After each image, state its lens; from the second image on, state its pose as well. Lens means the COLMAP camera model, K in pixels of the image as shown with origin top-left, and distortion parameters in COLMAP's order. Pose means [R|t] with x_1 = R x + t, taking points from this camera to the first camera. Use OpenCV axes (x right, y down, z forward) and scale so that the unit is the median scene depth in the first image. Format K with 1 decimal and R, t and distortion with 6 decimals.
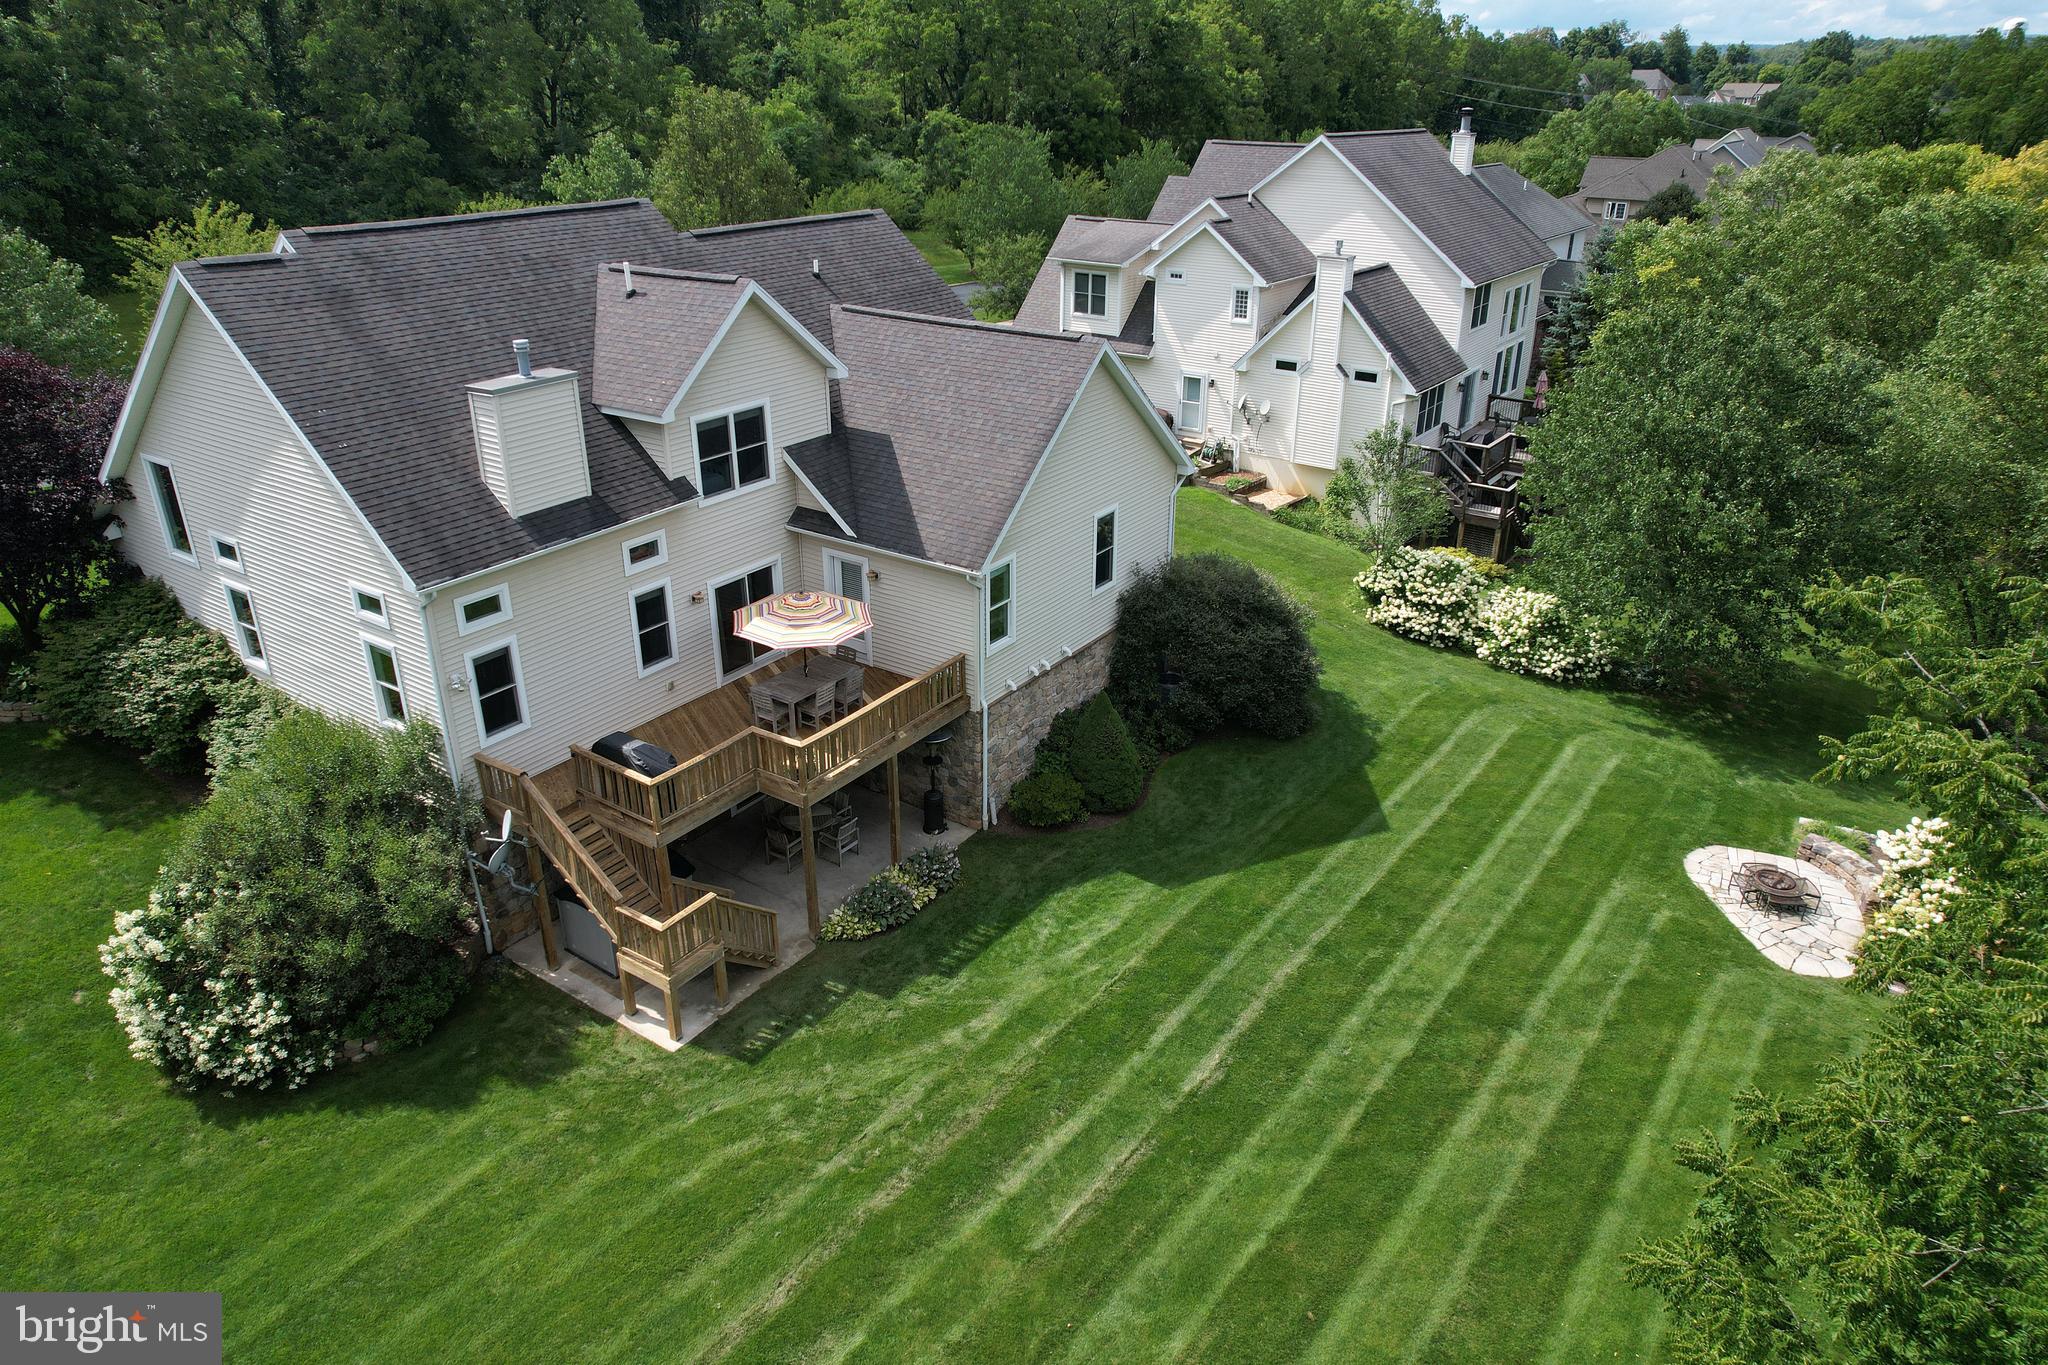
lens RADIAL K [[1316.1, 0, 1011.3], [0, 1316.1, 681.7], [0, 0, 1]] dist [-0.041813, -0.000290]
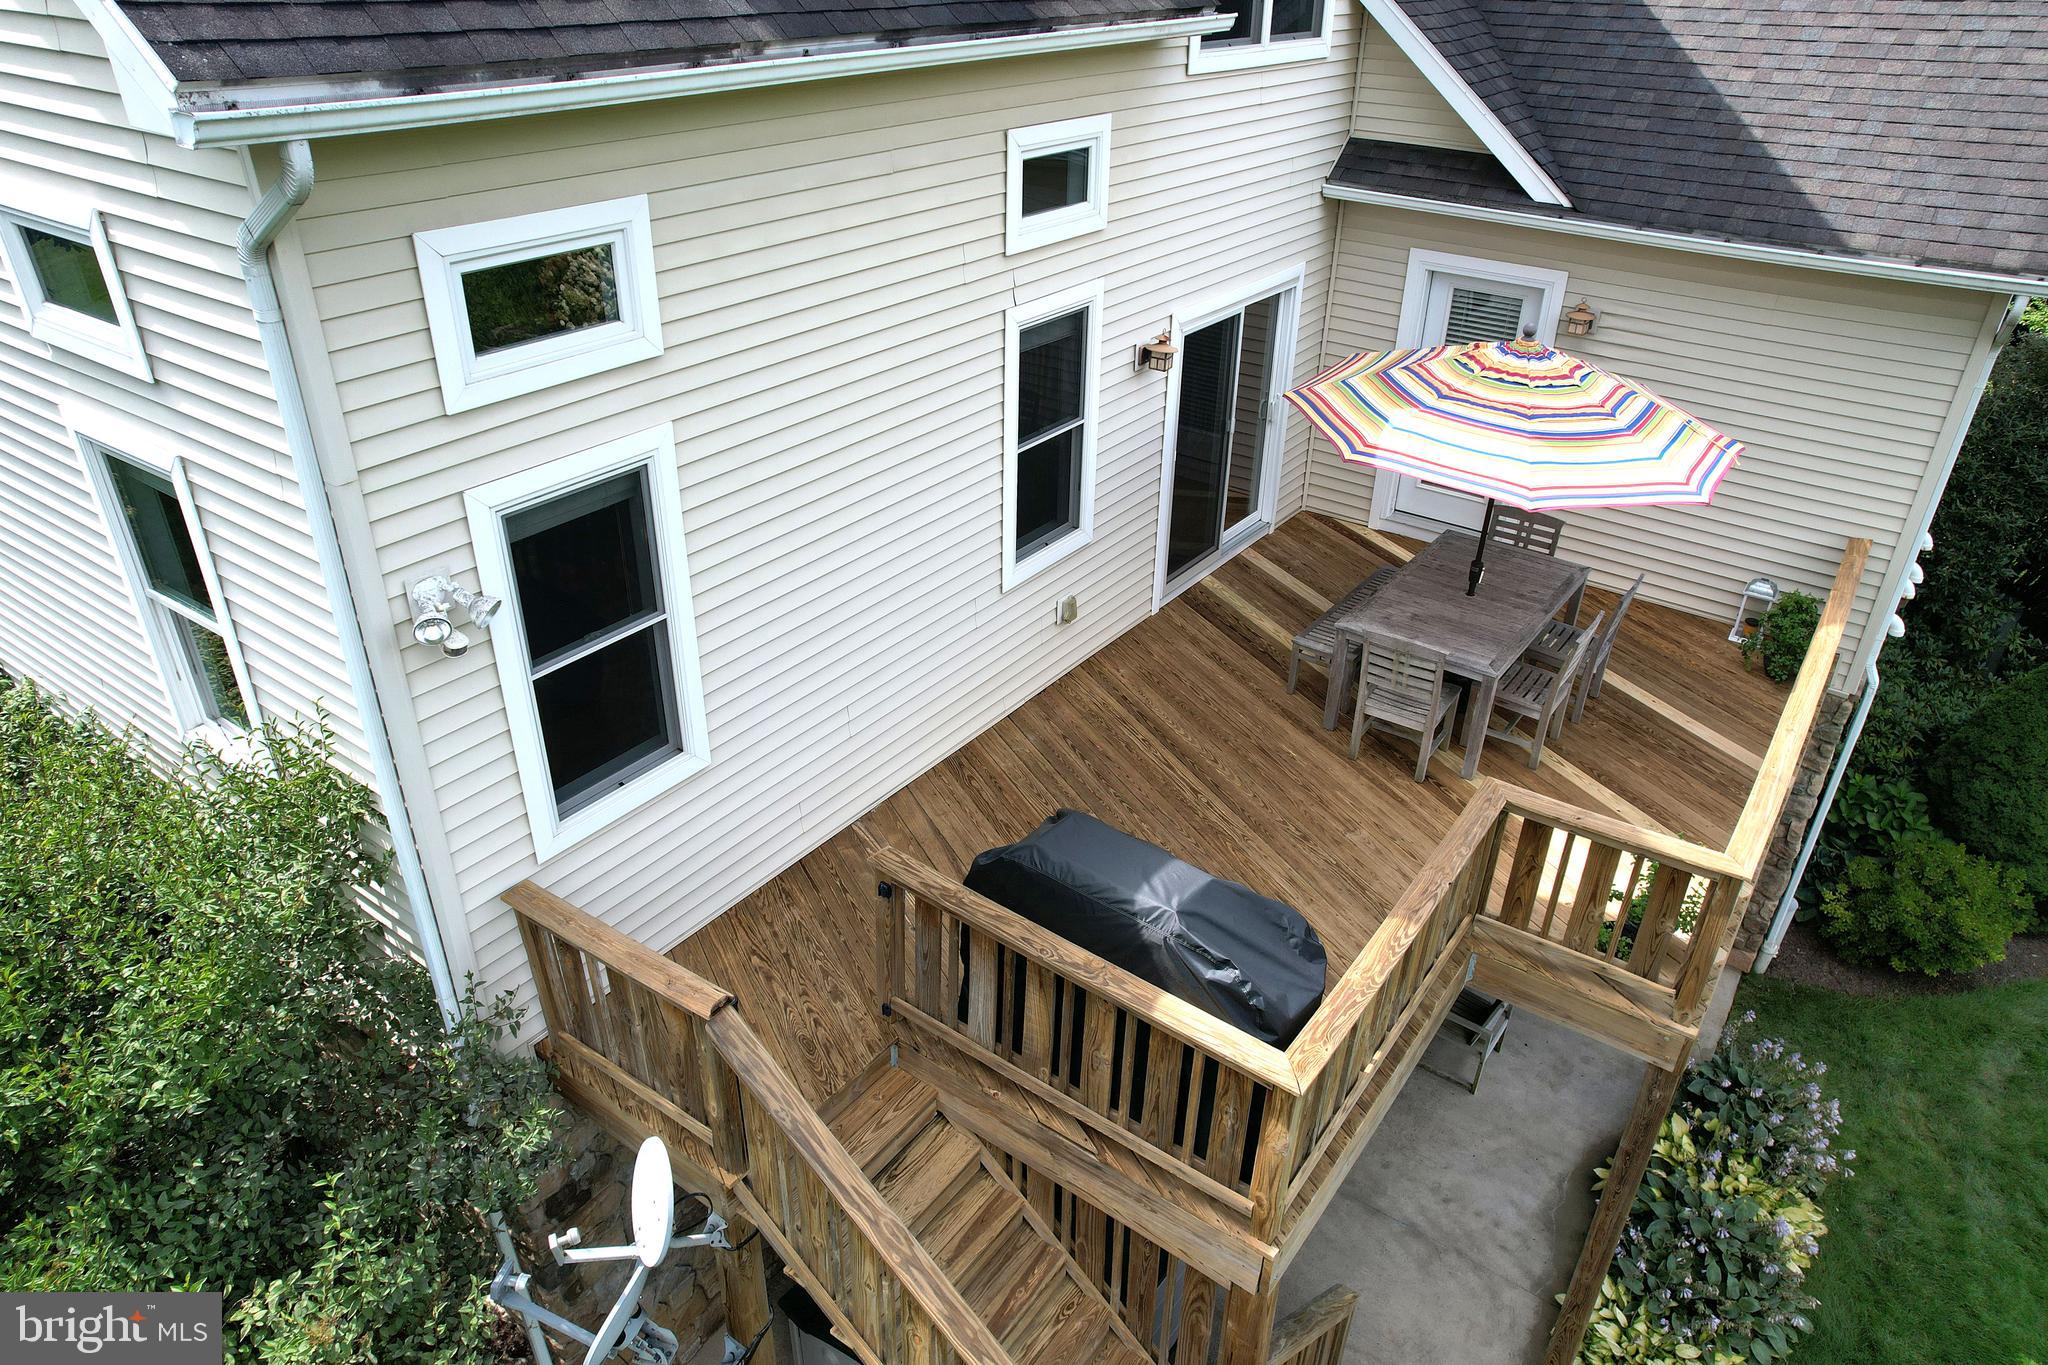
lens RADIAL K [[1316.1, 0, 1011.3], [0, 1316.1, 681.7], [0, 0, 1]] dist [-0.041813, -0.000290]
pose [[0.999563, 0.024006, -0.017243, -0.279355], [-0.022308, 0.995447, 0.092673, -0.010141], [0.019389, -0.092248, 0.995547, 0.676211]]
